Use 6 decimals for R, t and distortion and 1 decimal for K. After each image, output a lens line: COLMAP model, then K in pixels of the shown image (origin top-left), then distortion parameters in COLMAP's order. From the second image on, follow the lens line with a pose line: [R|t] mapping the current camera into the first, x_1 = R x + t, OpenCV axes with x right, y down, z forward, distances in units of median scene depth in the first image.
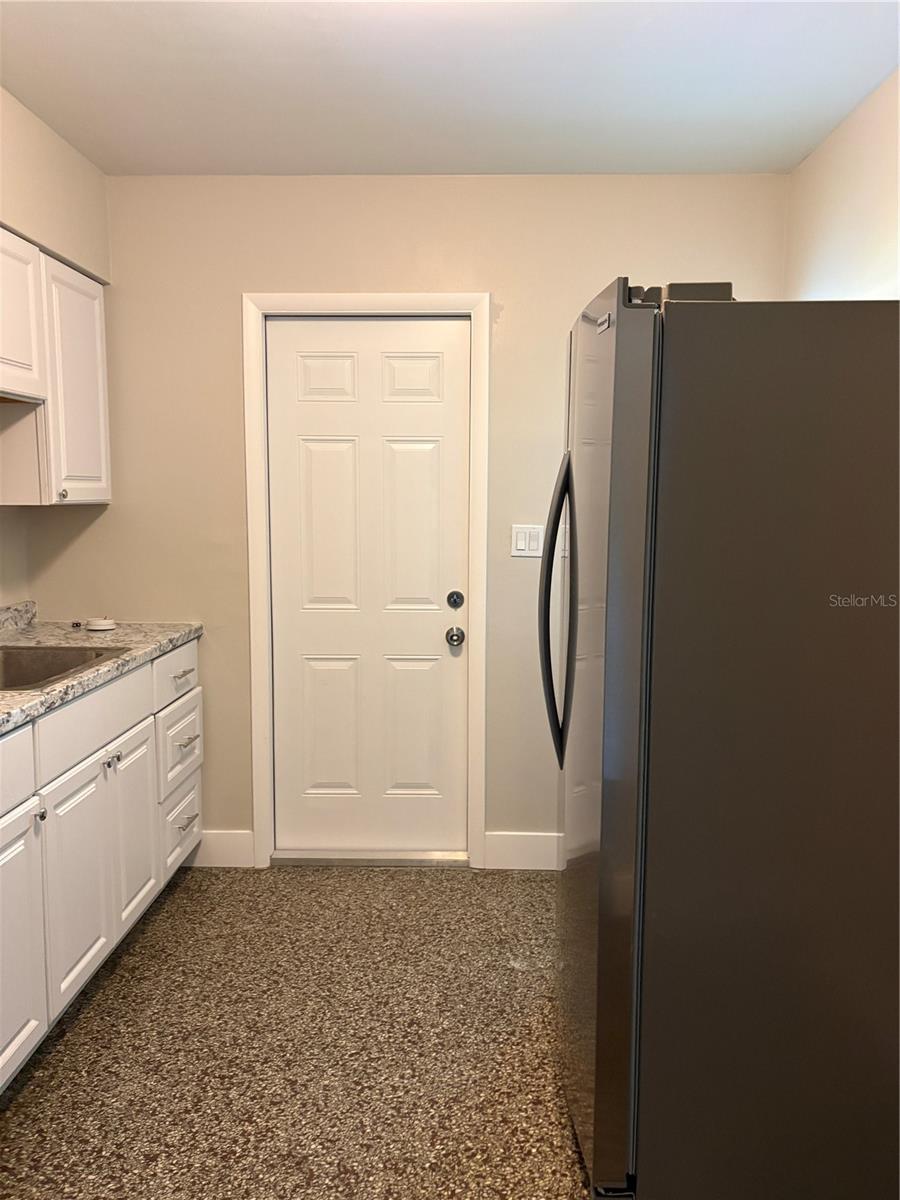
lens RADIAL K [[906.8, 0, 449.2], [0, 906.8, 591.1], [0, 0, 1]] dist [0.030923, -0.052307]
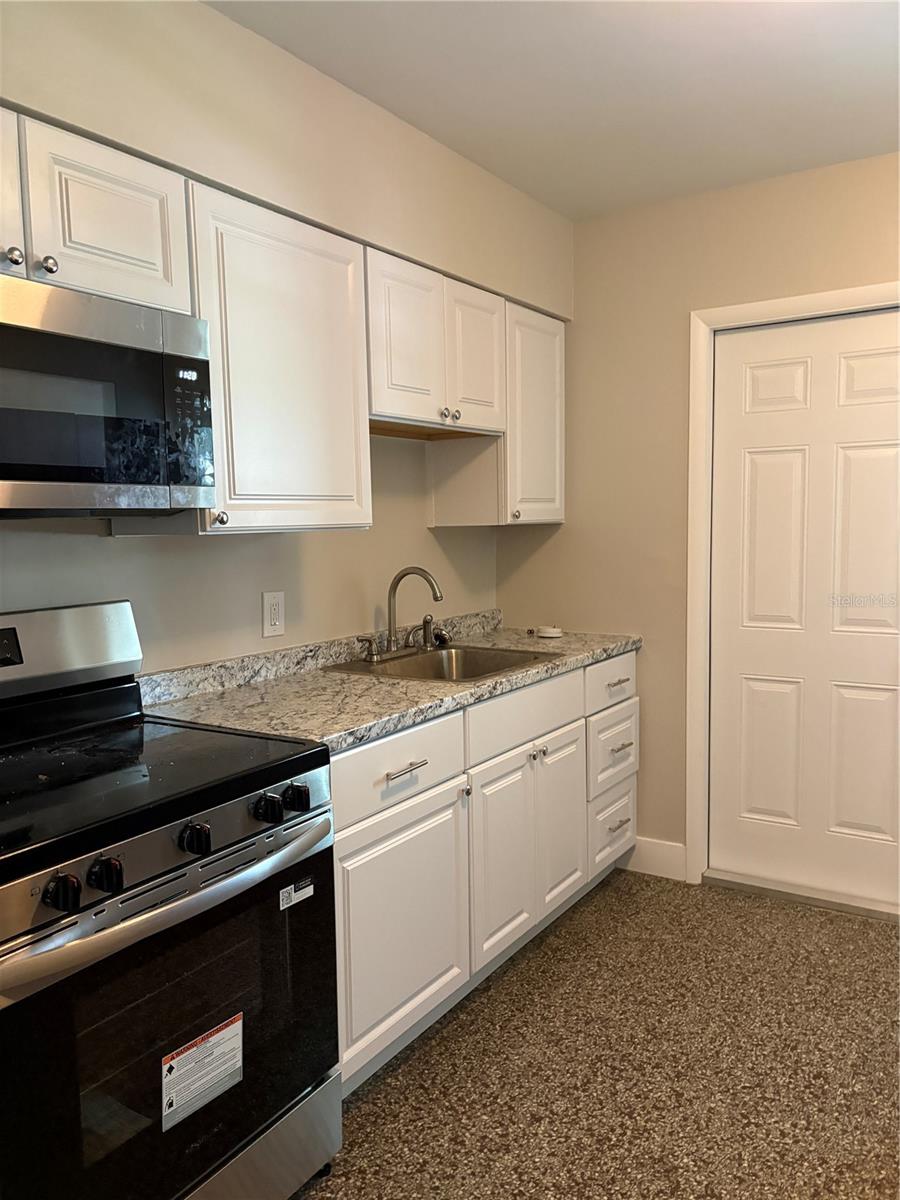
lens RADIAL K [[906.8, 0, 443.9], [0, 906.8, 607.1], [0, 0, 1]] dist [0.030923, -0.052307]
pose [[0.841810, 0.031265, -0.538868, 0.114380], [-0.034423, 0.999398, 0.004210, 0.006790], [0.538676, 0.015005, 0.842379, 0.006536]]
